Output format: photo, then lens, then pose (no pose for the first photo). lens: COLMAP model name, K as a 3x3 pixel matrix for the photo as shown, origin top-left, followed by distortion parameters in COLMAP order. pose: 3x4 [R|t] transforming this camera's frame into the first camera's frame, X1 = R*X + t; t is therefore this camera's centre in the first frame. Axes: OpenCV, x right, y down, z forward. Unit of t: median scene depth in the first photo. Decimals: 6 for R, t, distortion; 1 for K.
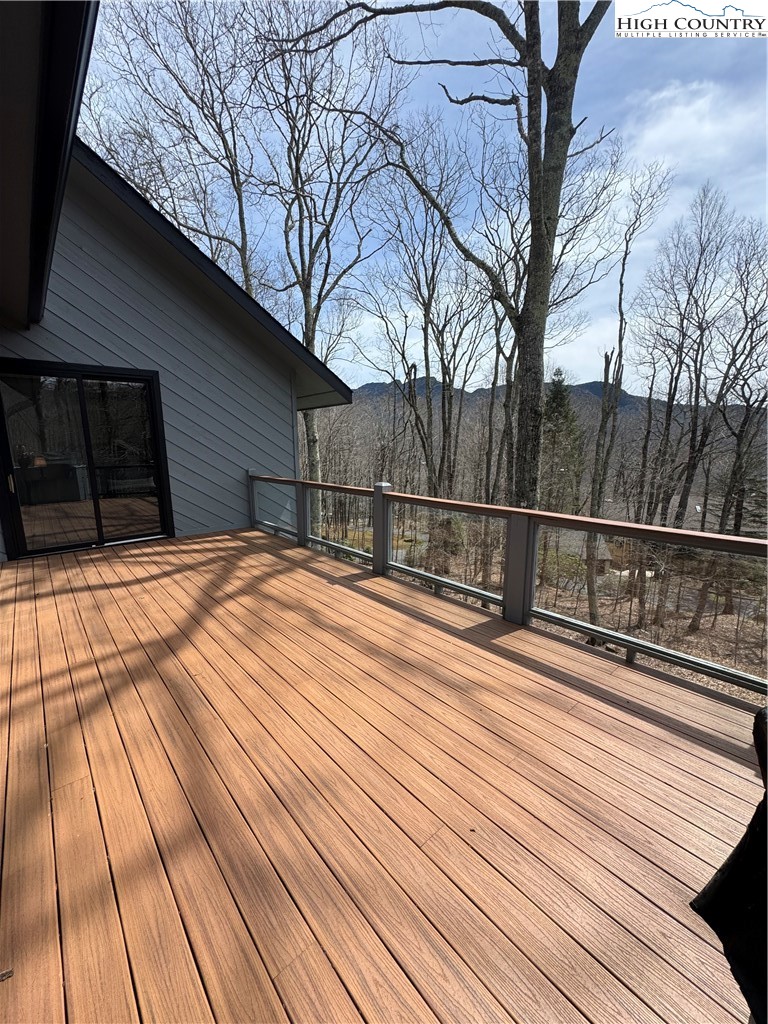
lens RADIAL K [[408.9, 0, 384.0], [0, 408.9, 512.0], [0, 0, 1]] dist [-0.004073, 0.000419]
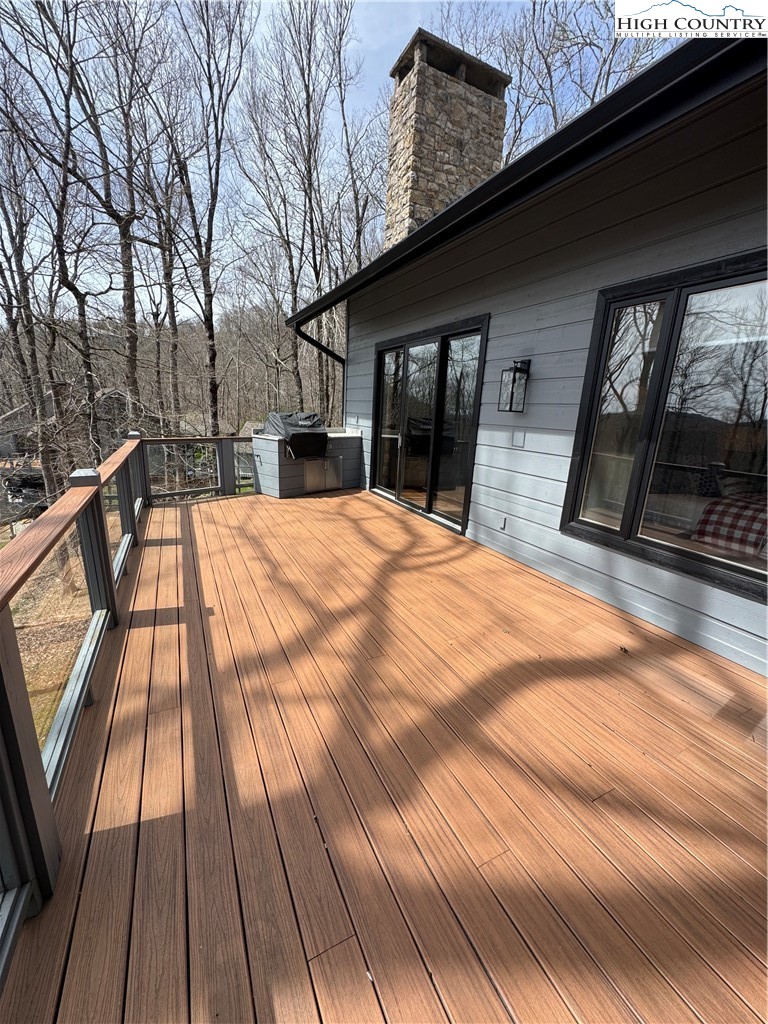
lens RADIAL K [[408.9, 0, 384.0], [0, 408.9, 512.0], [0, 0, 1]] dist [-0.004073, 0.000419]
pose [[-0.966767, -0.102288, 0.234305, -0.099339], [-0.001524, 0.918762, 0.394809, -0.044900], [-0.255655, 0.381331, -0.888385, 0.265275]]
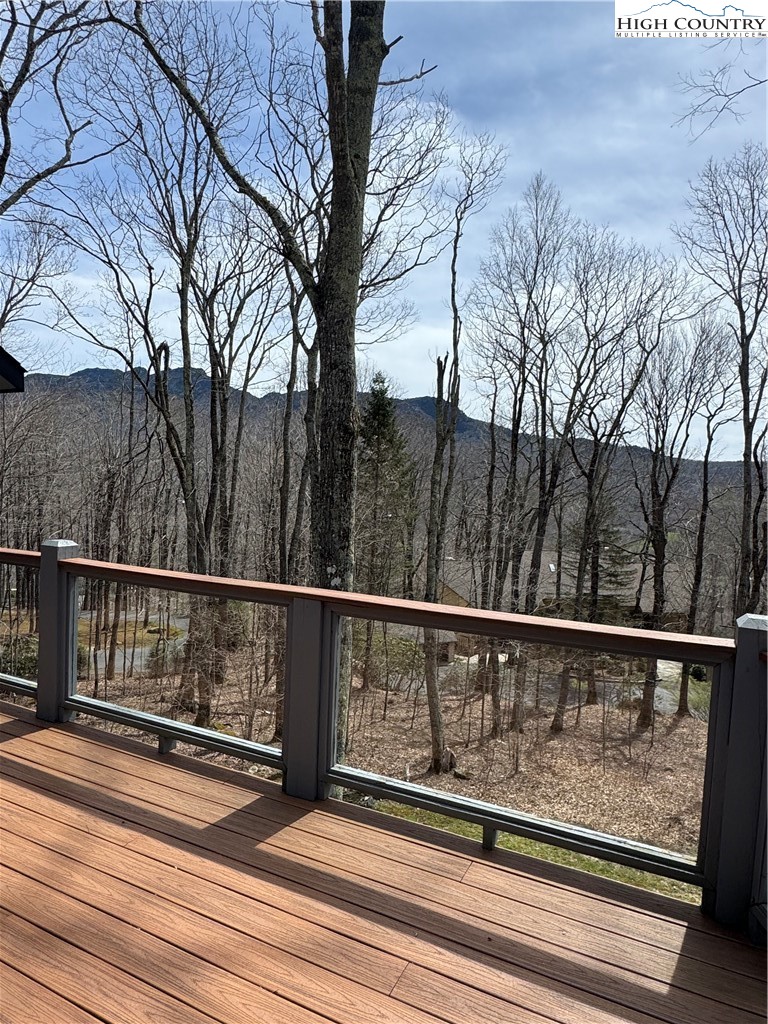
lens RADIAL K [[633.2, 0, 379.8], [0, 633.2, 507.2], [0, 0, 1]] dist [0.000556, 0.000689]
pose [[0.923582, 0.016210, 0.383059, 0.011937], [0.027092, 0.993849, -0.107379, -0.003075], [-0.382443, 0.109551, 0.917462, 0.019918]]
